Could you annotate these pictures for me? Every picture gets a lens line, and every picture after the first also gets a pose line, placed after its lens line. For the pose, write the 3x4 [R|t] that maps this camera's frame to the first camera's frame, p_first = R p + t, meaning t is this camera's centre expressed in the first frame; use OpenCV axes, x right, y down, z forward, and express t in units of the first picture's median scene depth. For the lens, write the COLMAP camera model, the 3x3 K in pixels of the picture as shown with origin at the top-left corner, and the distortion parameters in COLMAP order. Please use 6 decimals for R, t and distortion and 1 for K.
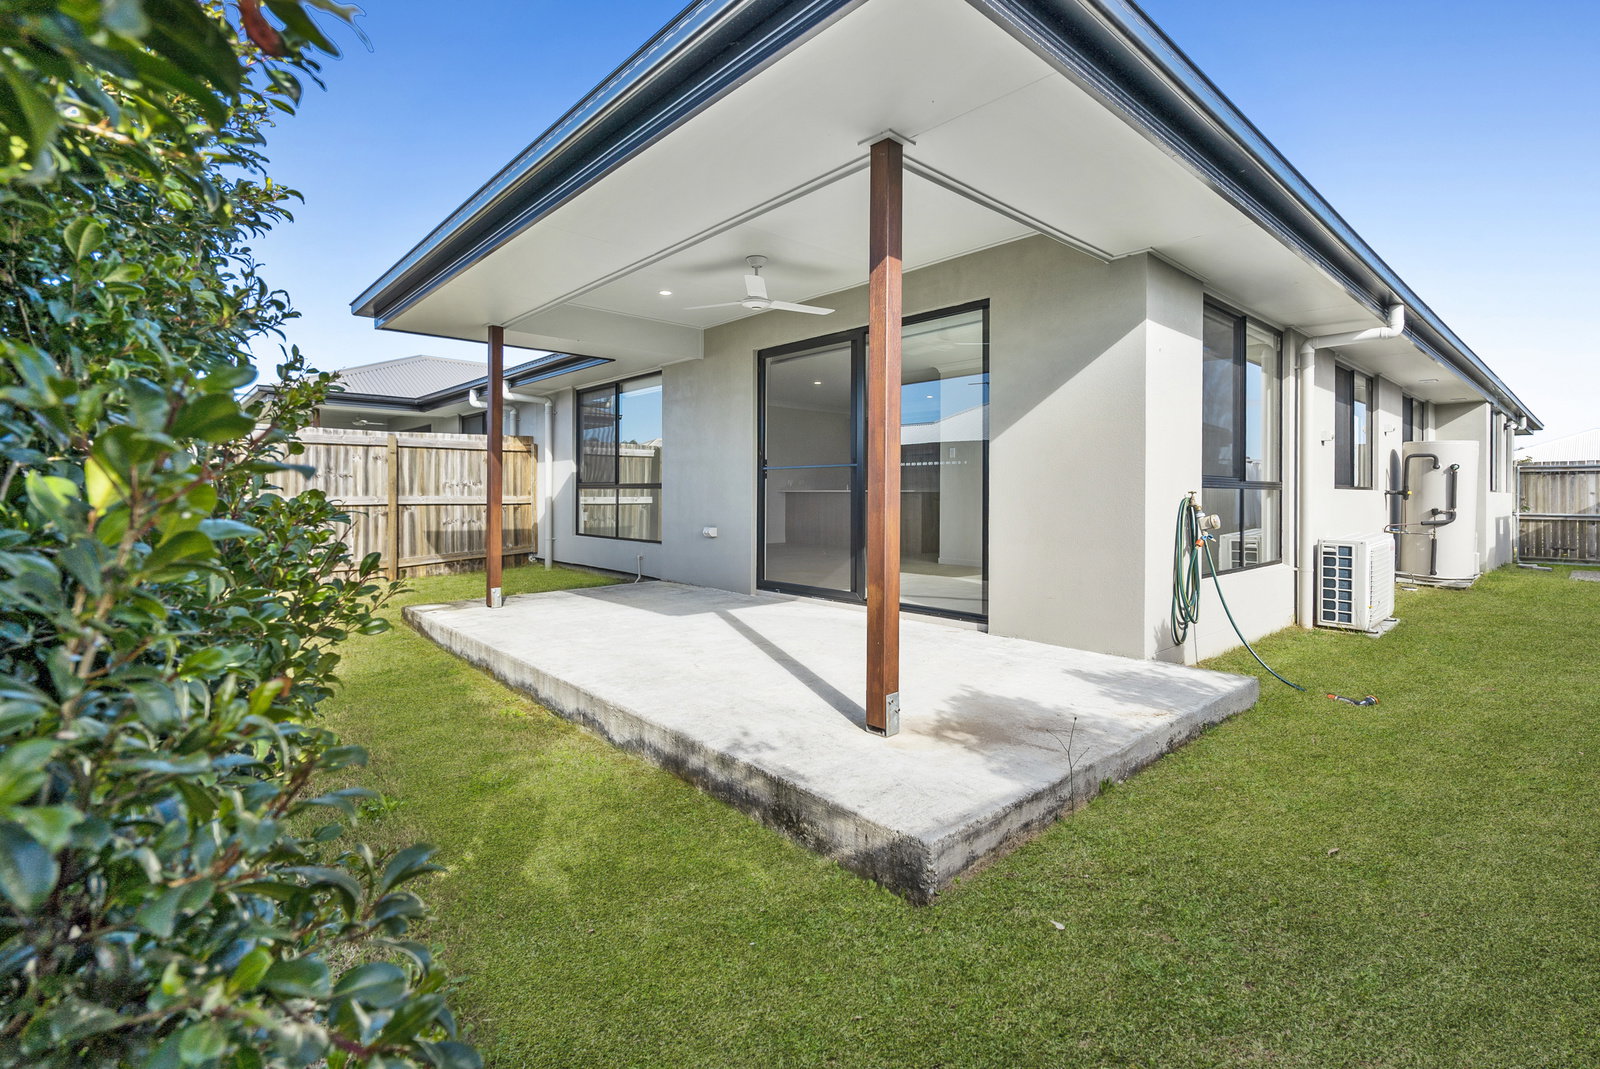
lens RADIAL K [[732.4, 0, 799.4], [0, 732.4, 494.1], [0, 0, 1]] dist [0.000250, 0.000007]
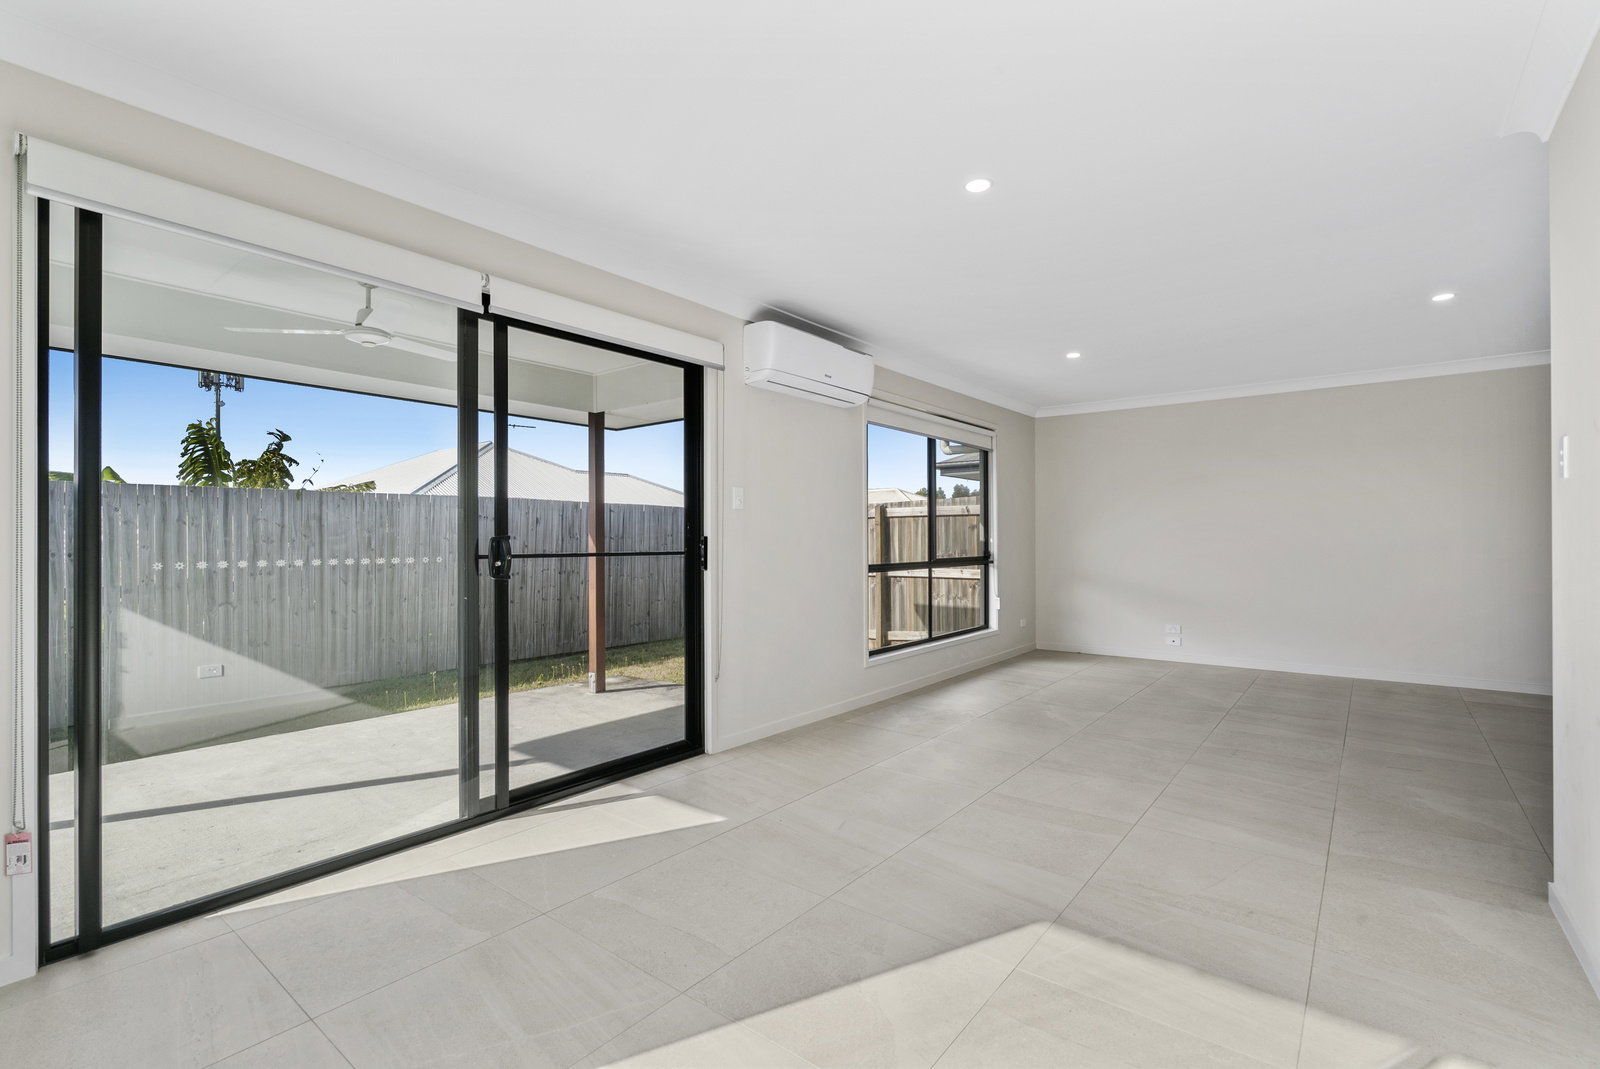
lens RADIAL K [[709.8, 0, 800.0], [0, 709.8, 534.5], [0, 0, 1]] dist [0.000251, 0.000045]
pose [[0.152653, -0.013633, -0.988186, 0.386215], [0.003909, 0.999905, -0.013191, -0.028901], [0.988272, -0.001849, 0.152692, 0.705287]]
